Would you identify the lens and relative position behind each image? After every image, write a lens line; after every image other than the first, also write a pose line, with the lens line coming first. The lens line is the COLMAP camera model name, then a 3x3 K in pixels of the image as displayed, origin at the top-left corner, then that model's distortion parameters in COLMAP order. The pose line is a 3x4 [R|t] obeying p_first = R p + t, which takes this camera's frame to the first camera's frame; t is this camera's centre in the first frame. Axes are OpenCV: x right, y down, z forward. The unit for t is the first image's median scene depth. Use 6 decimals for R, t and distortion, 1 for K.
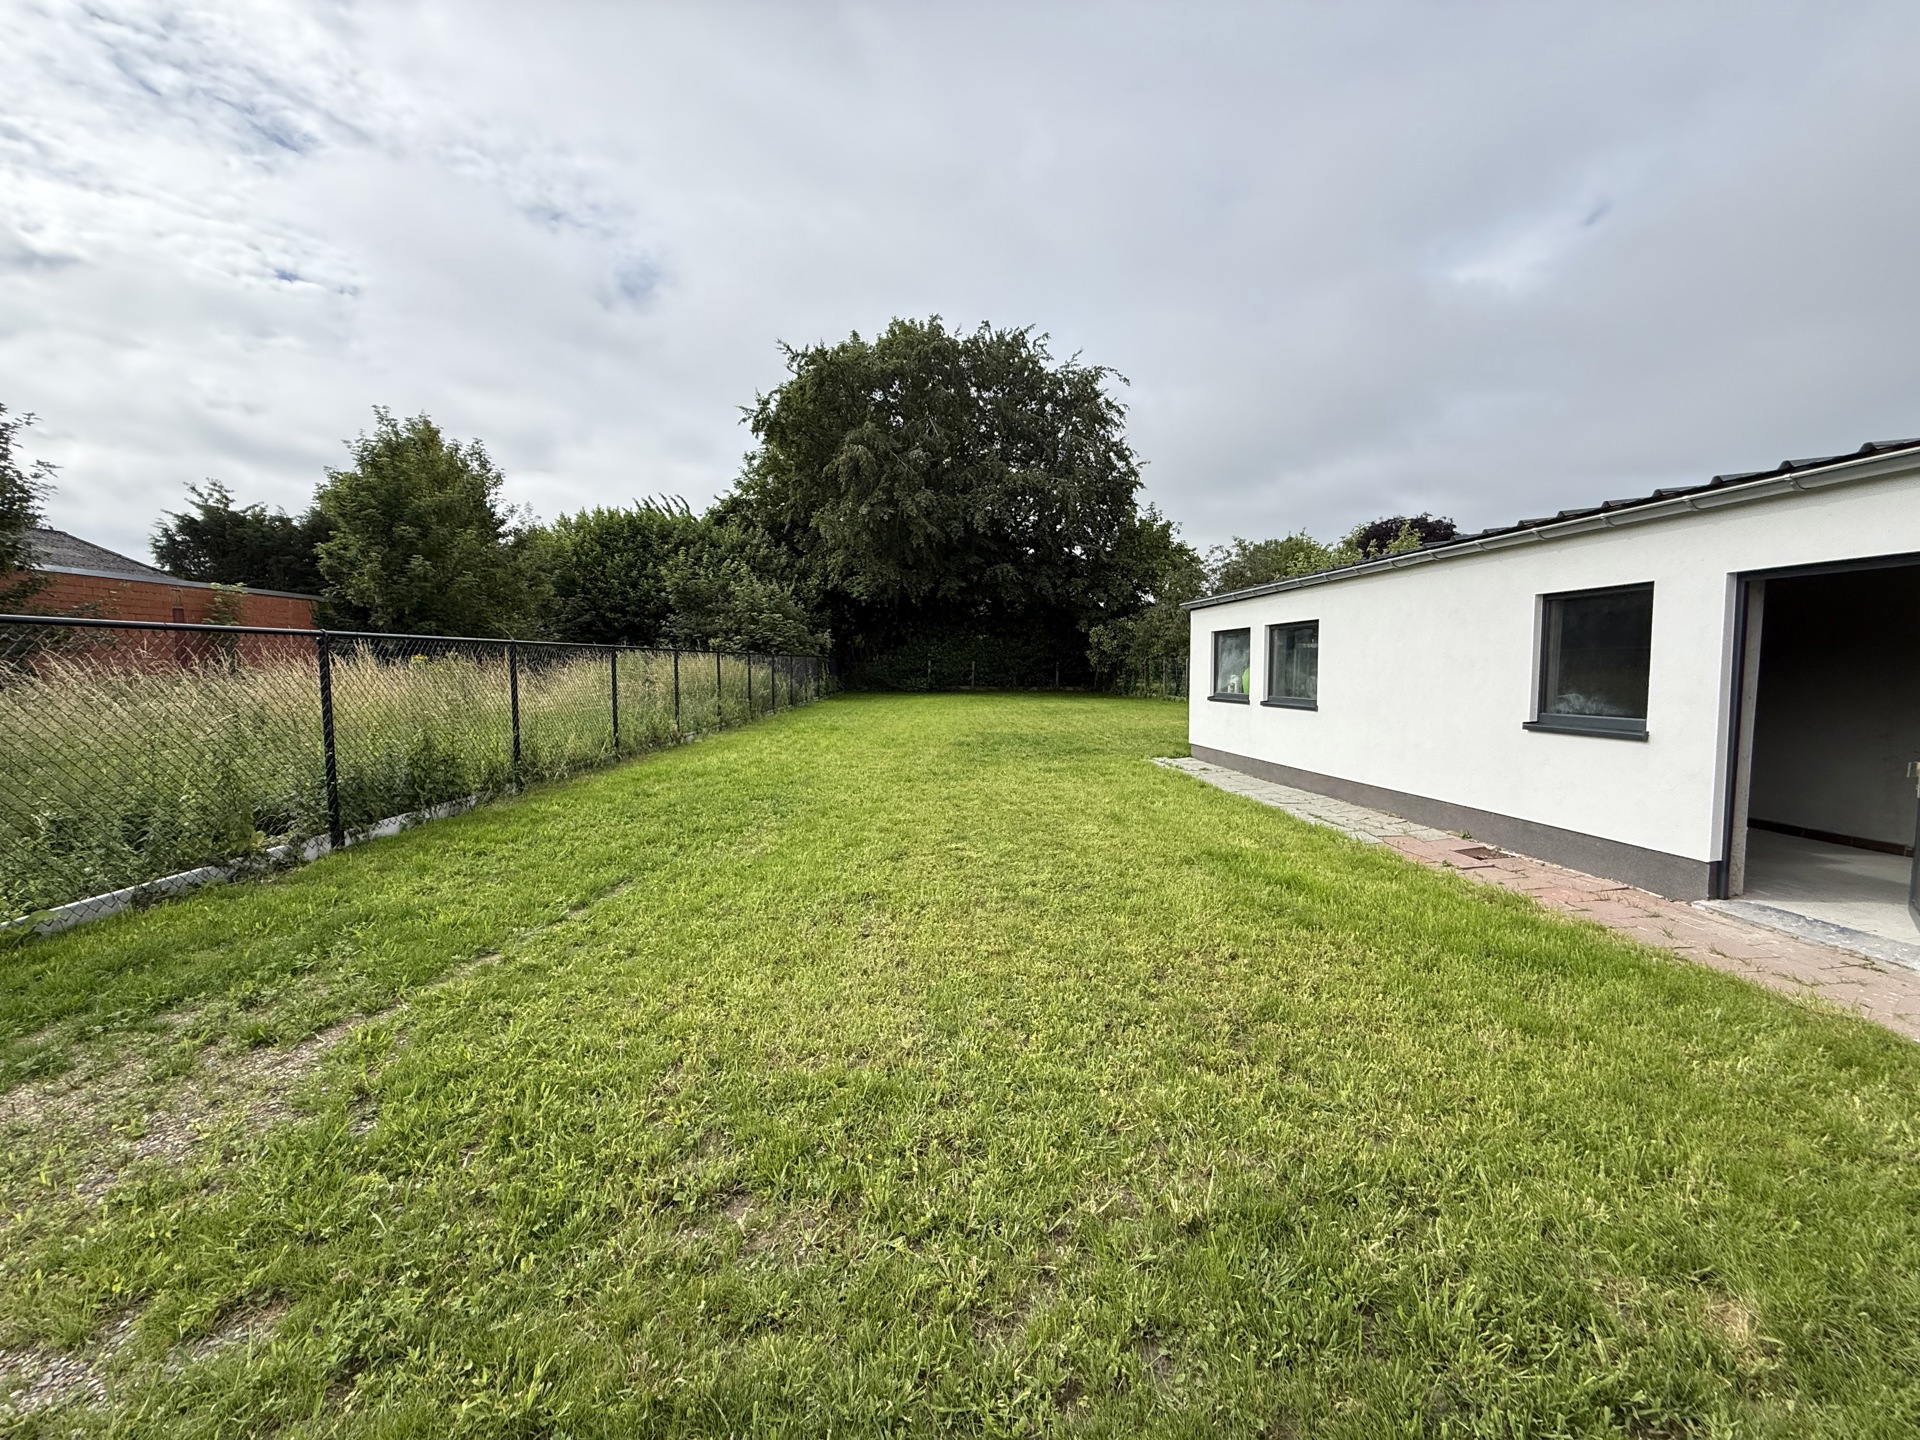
lens RADIAL K [[768.5, 0, 955.4], [0, 768.5, 719.0], [0, 0, 1]] dist [0.000349, 0.000044]
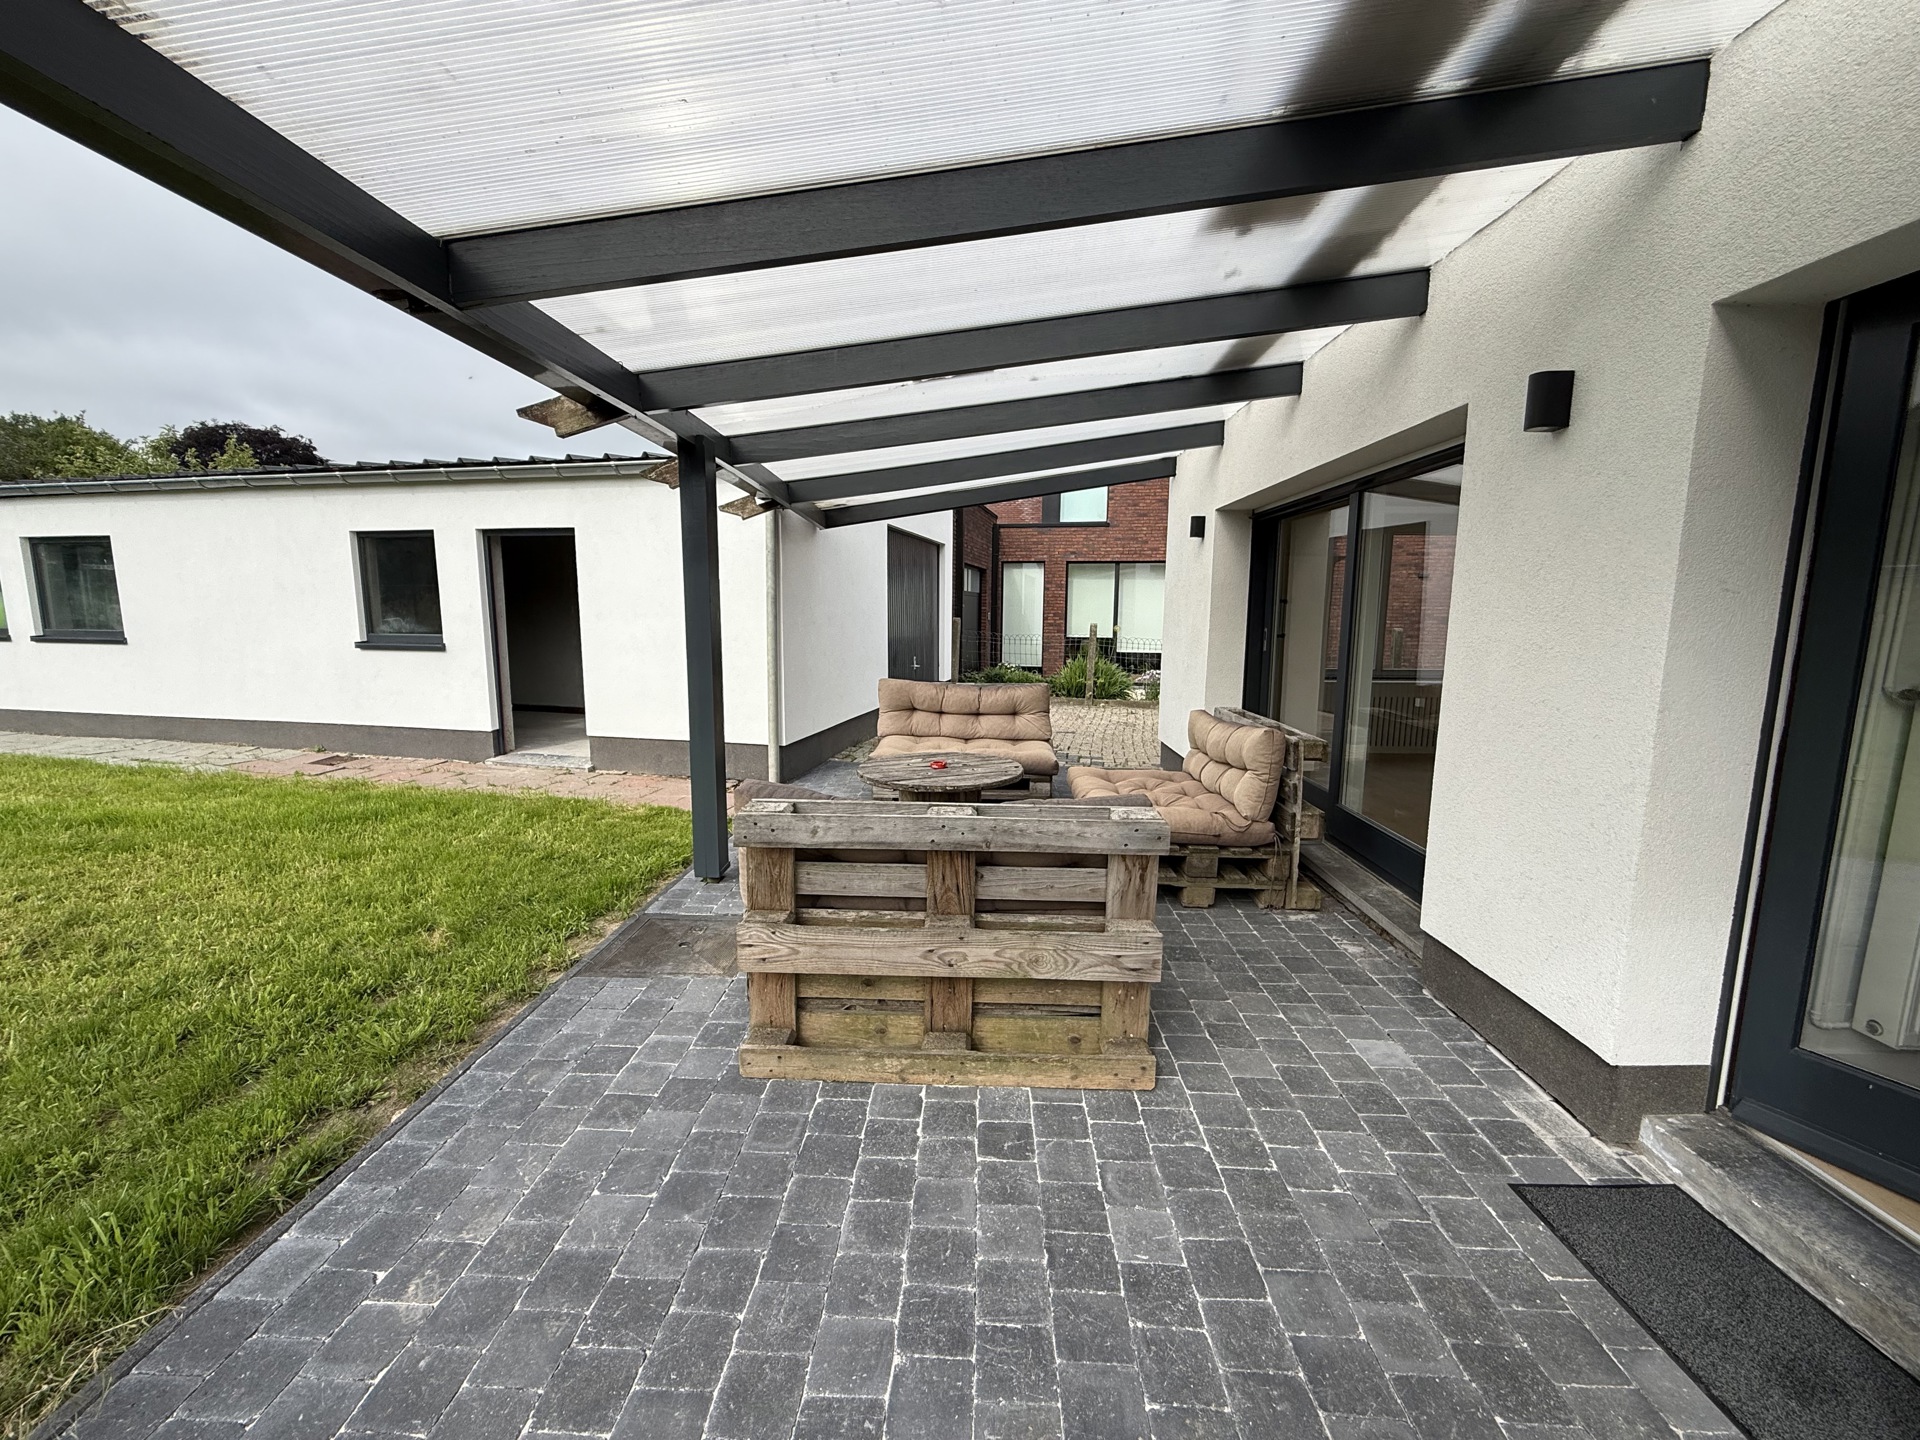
lens RADIAL K [[768.5, 0, 955.4], [0, 768.5, 719.0], [0, 0, 1]] dist [0.000349, 0.000044]
pose [[0.320371, -0.127257, 0.938706, -0.087735], [0.053050, 0.991791, 0.116348, 0.037221], [-0.945806, 0.012524, 0.324492, -0.269551]]
